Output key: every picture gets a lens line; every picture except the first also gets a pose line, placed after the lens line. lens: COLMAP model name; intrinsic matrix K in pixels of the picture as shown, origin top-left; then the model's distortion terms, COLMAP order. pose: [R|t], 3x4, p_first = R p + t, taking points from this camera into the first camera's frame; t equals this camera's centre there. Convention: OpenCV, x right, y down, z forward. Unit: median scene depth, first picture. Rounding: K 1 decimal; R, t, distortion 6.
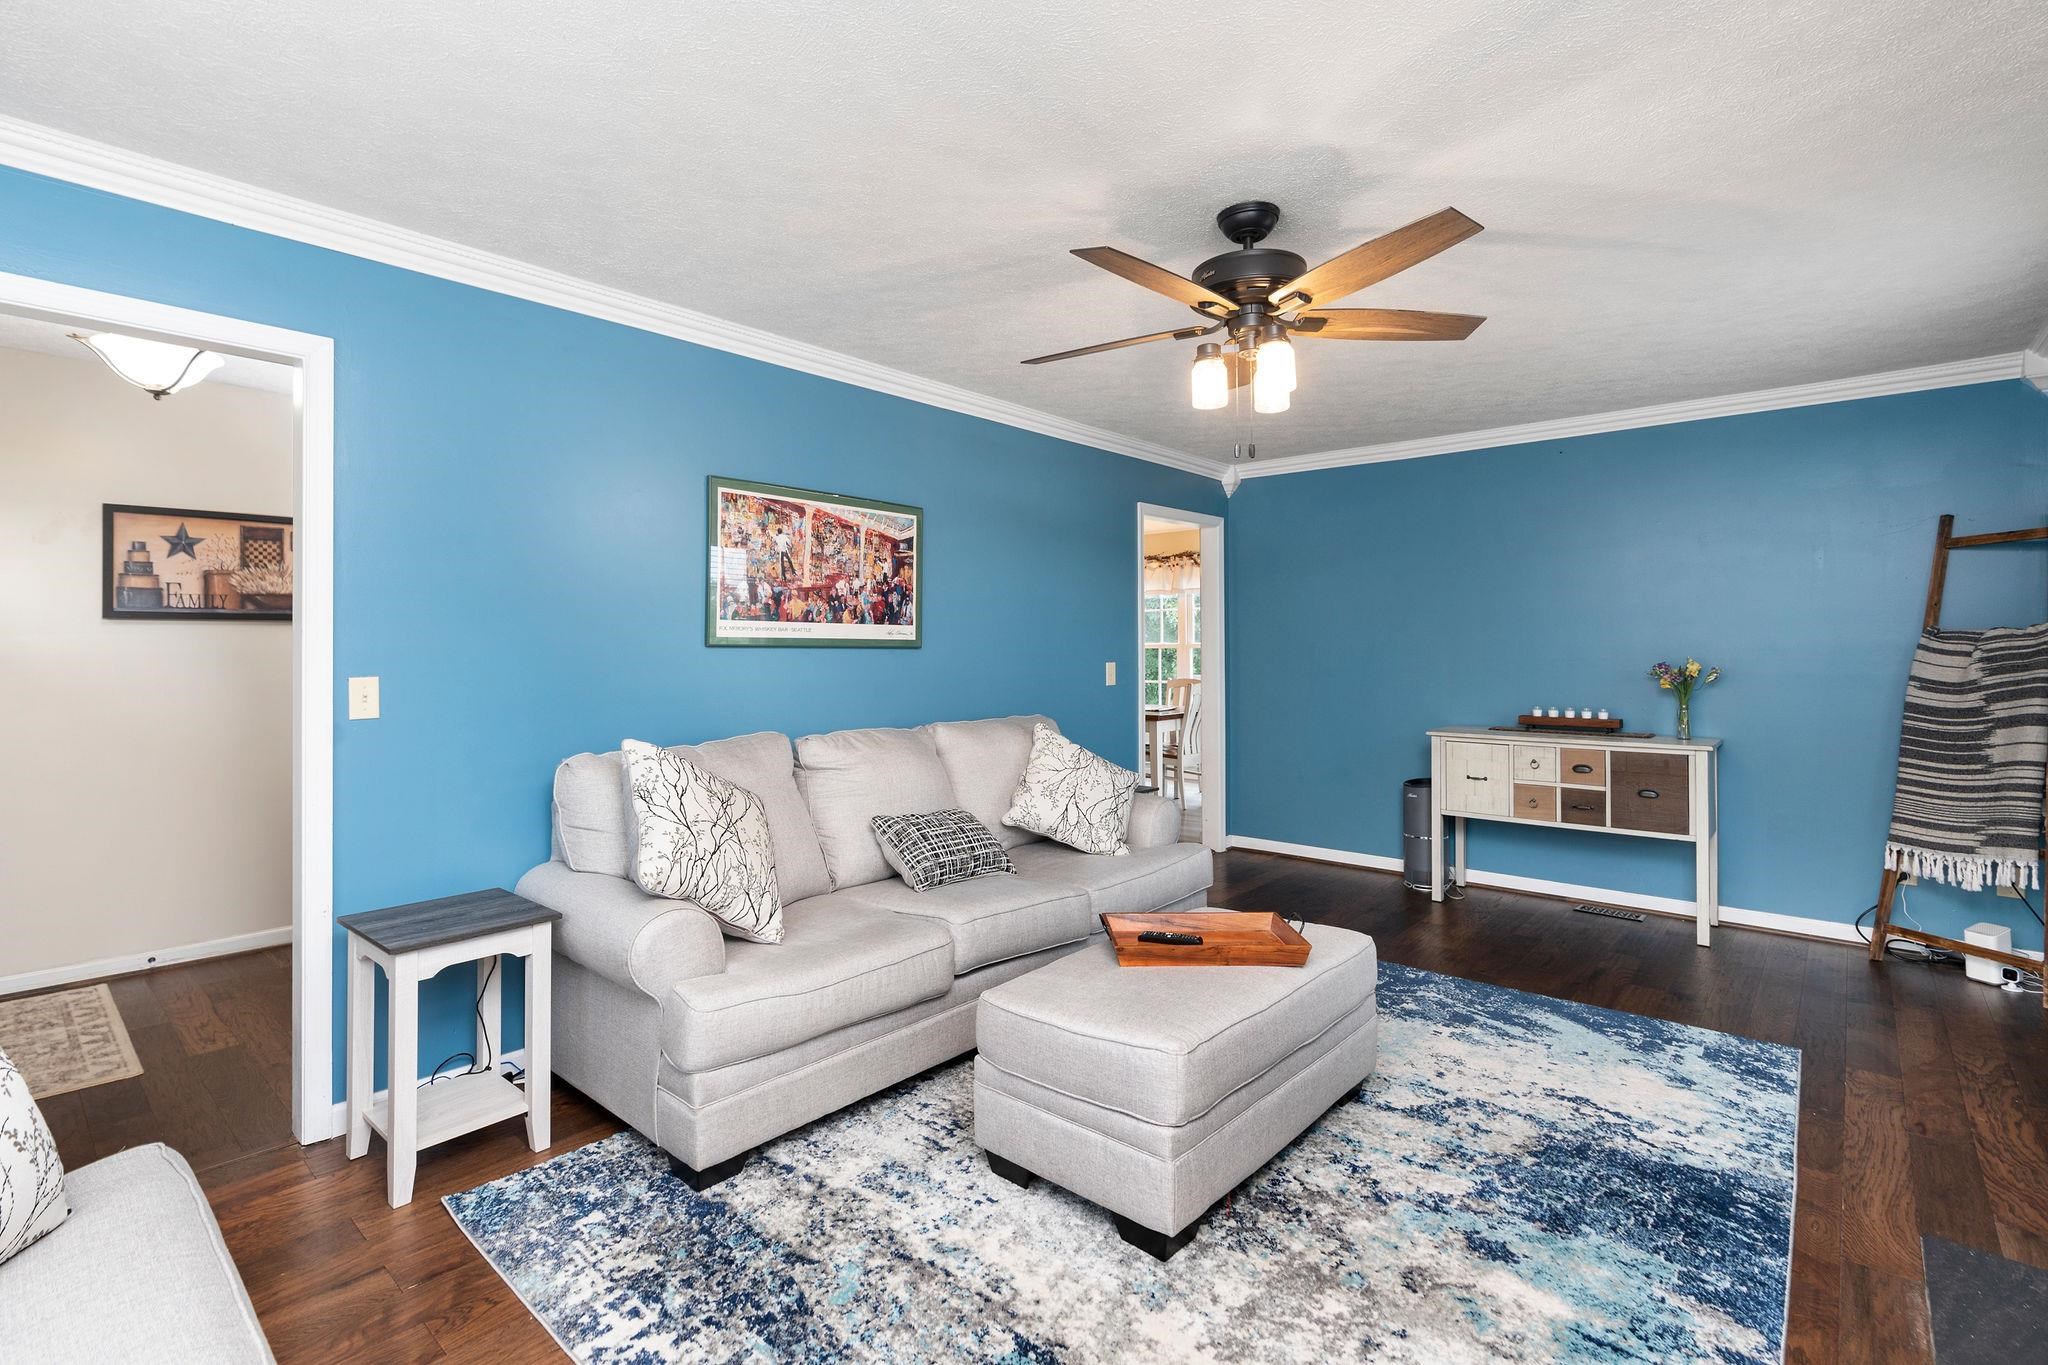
lens RADIAL K [[944.9, 0, 1019.7], [0, 944.9, 631.9], [0, 0, 1]] dist [-0.012881, 0.006035]
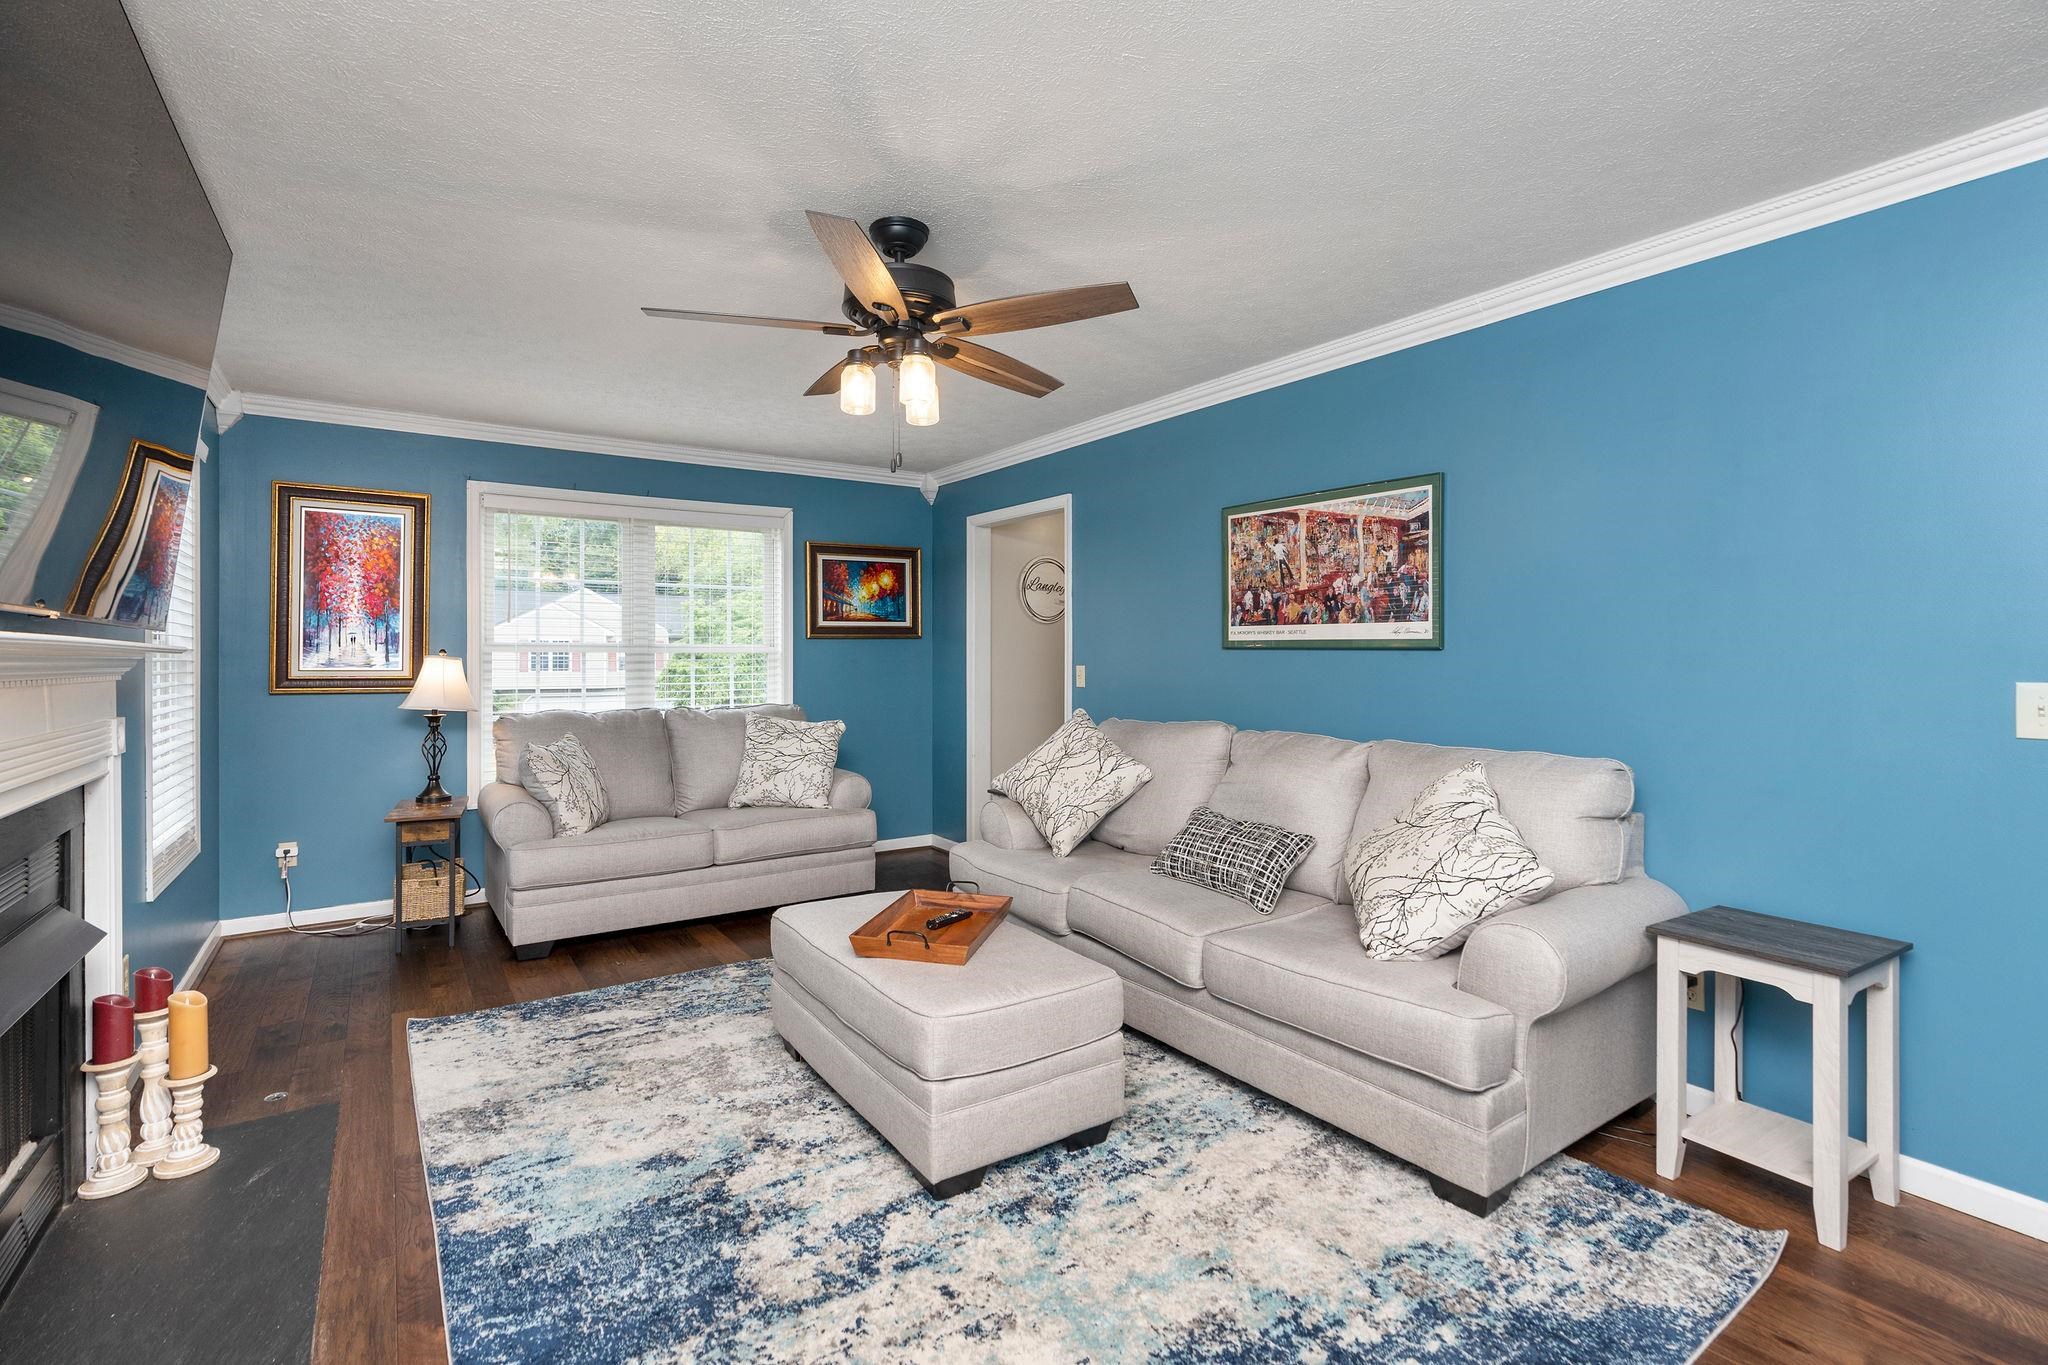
lens RADIAL K [[944.9, 0, 1021.6], [0, 944.9, 649.1], [0, 0, 1]] dist [-0.012881, 0.006035]
pose [[-0.245269, -0.000460, -0.969455, 0.871832], [0.021236, 0.999757, -0.005847, 0.016777], [0.969223, -0.022022, -0.245199, 0.988784]]
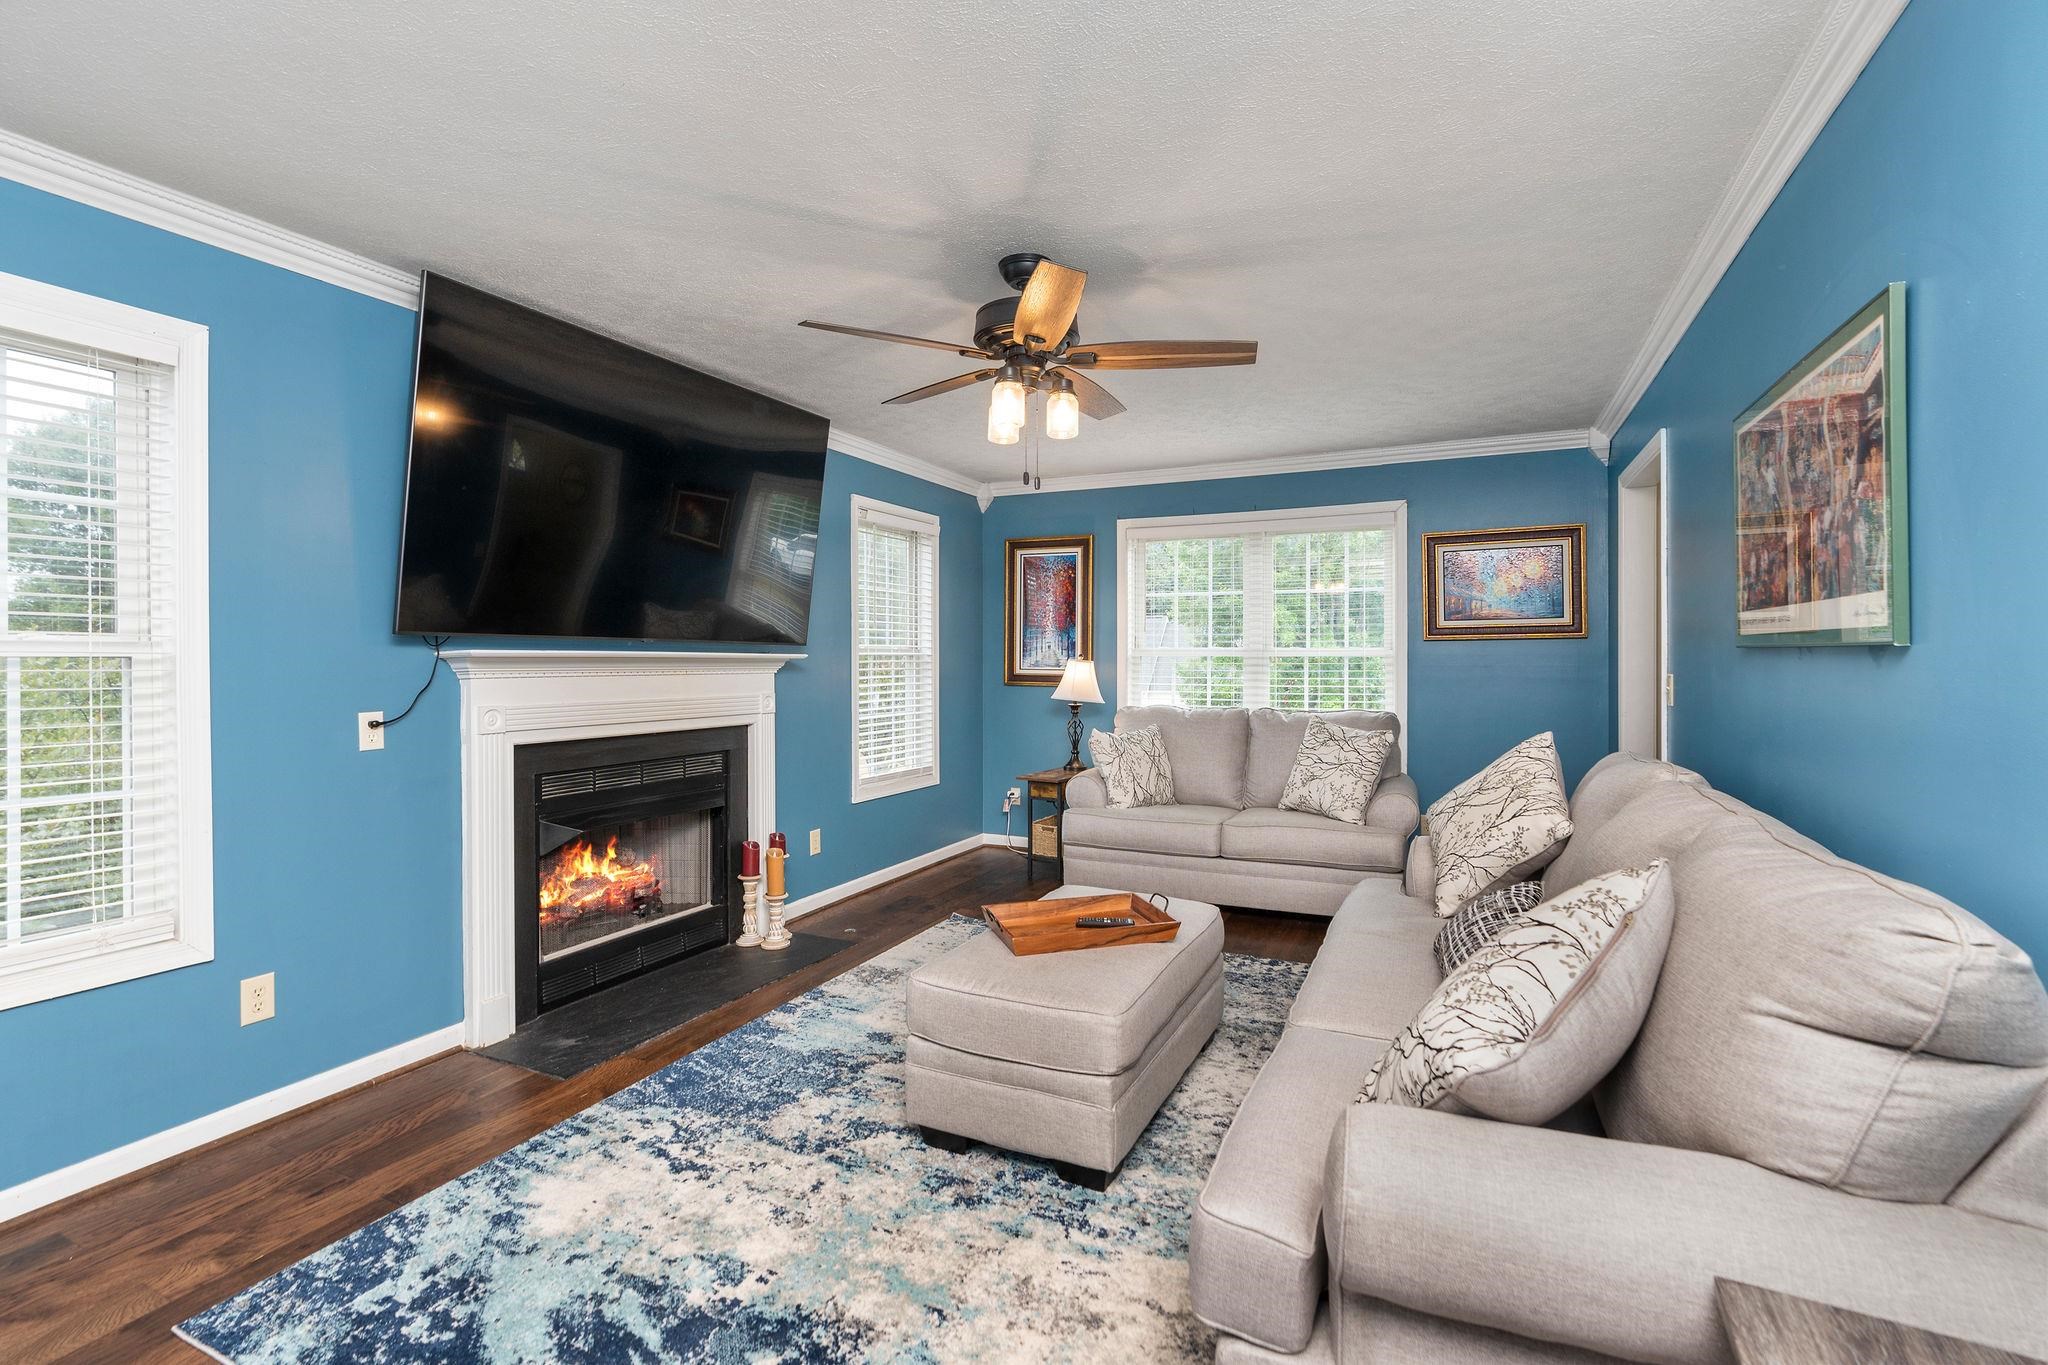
lens RADIAL K [[944.9, 0, 1008.6], [0, 944.9, 653.9], [0, 0, 1]] dist [-0.012881, 0.006035]
pose [[-0.963279, 0.004793, -0.268458, 0.406317], [0.011405, 0.999669, -0.023074, 0.029037], [0.268259, -0.025289, -0.963015, 1.477770]]
